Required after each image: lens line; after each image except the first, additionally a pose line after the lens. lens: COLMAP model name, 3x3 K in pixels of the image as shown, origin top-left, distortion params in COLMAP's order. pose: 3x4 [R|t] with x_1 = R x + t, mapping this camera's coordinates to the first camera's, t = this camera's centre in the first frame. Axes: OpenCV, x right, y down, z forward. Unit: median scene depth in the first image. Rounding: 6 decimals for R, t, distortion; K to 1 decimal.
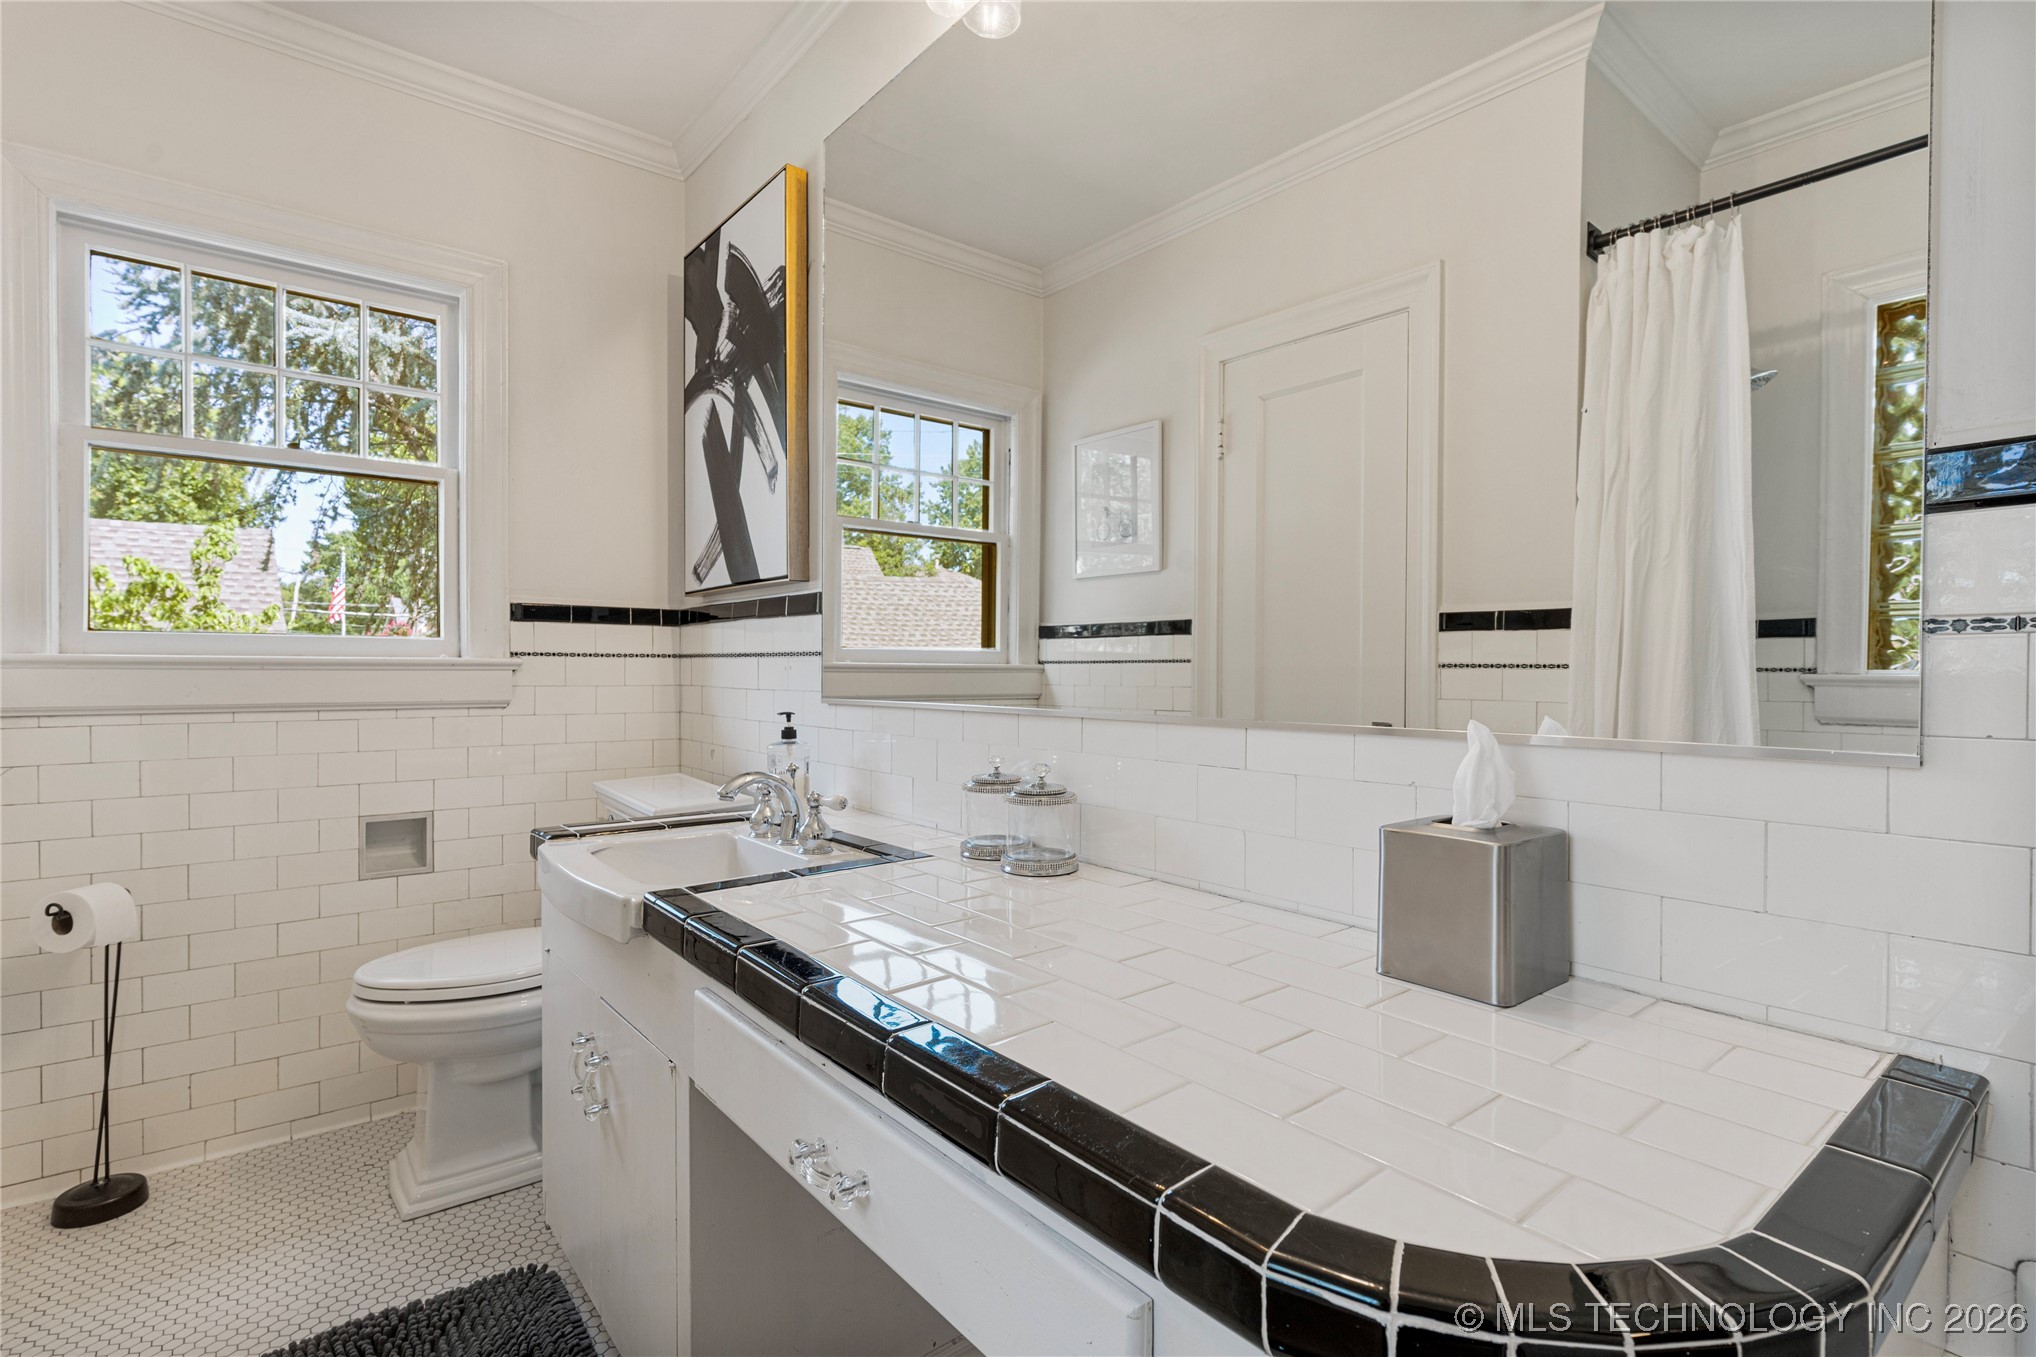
lens RADIAL K [[976.4, 0, 1017.8], [0, 976.4, 680.3], [0, 0, 1]] dist [0.002889, -0.001410]
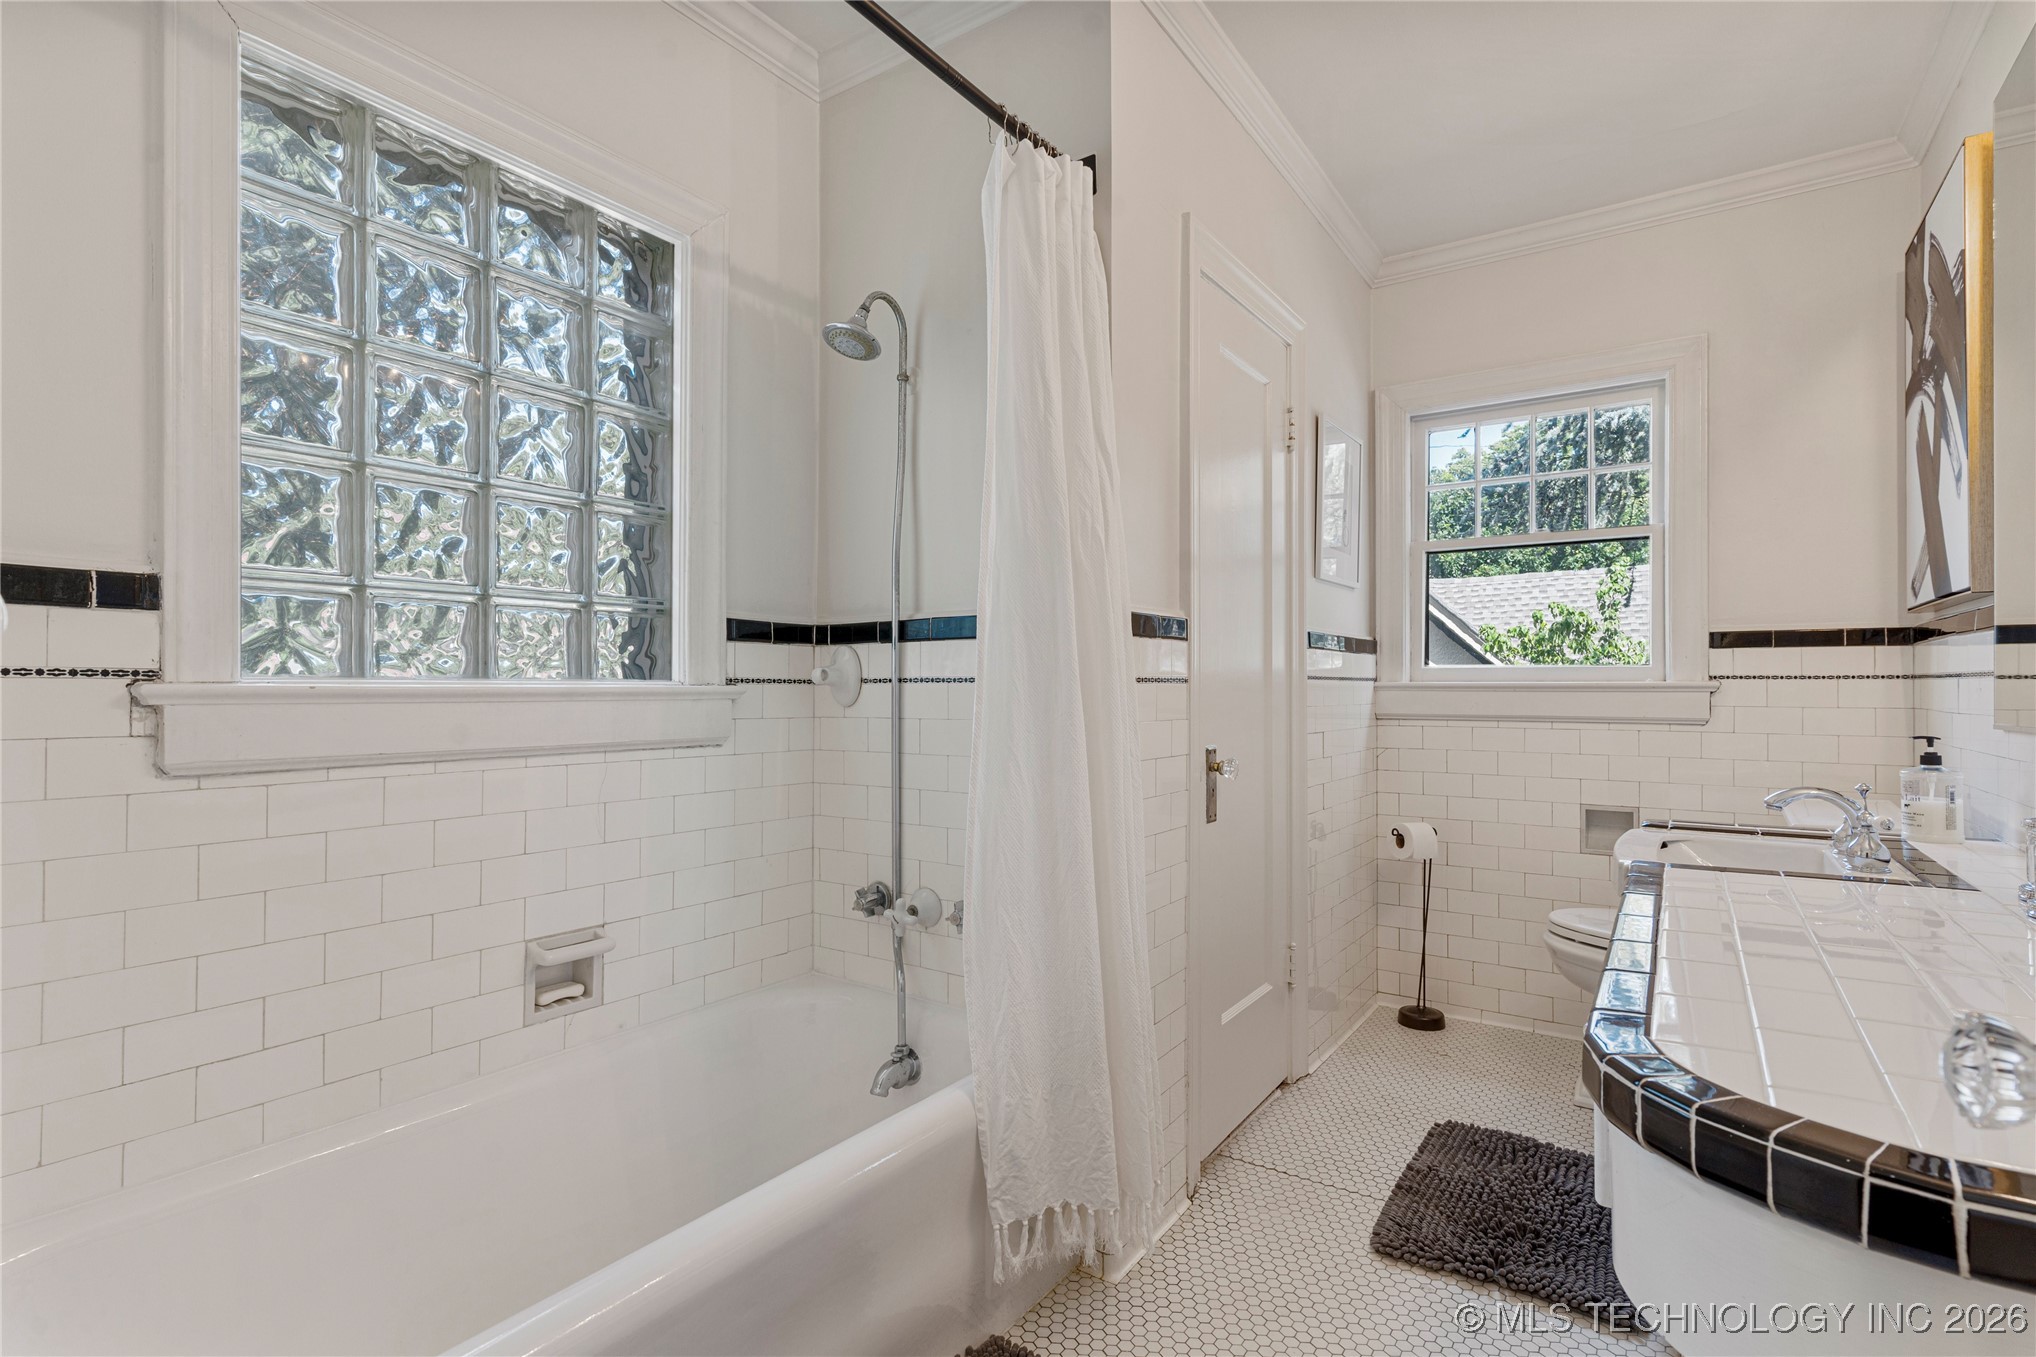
lens RADIAL K [[976.4, 0, 1017.3], [0, 976.4, 682.5], [0, 0, 1]] dist [0.002889, -0.001410]
pose [[0.292249, -0.008916, -0.956301, 0.327087], [-0.009869, 0.999875, -0.012338, 0.000543], [0.956291, 0.013043, 0.292125, -0.094715]]
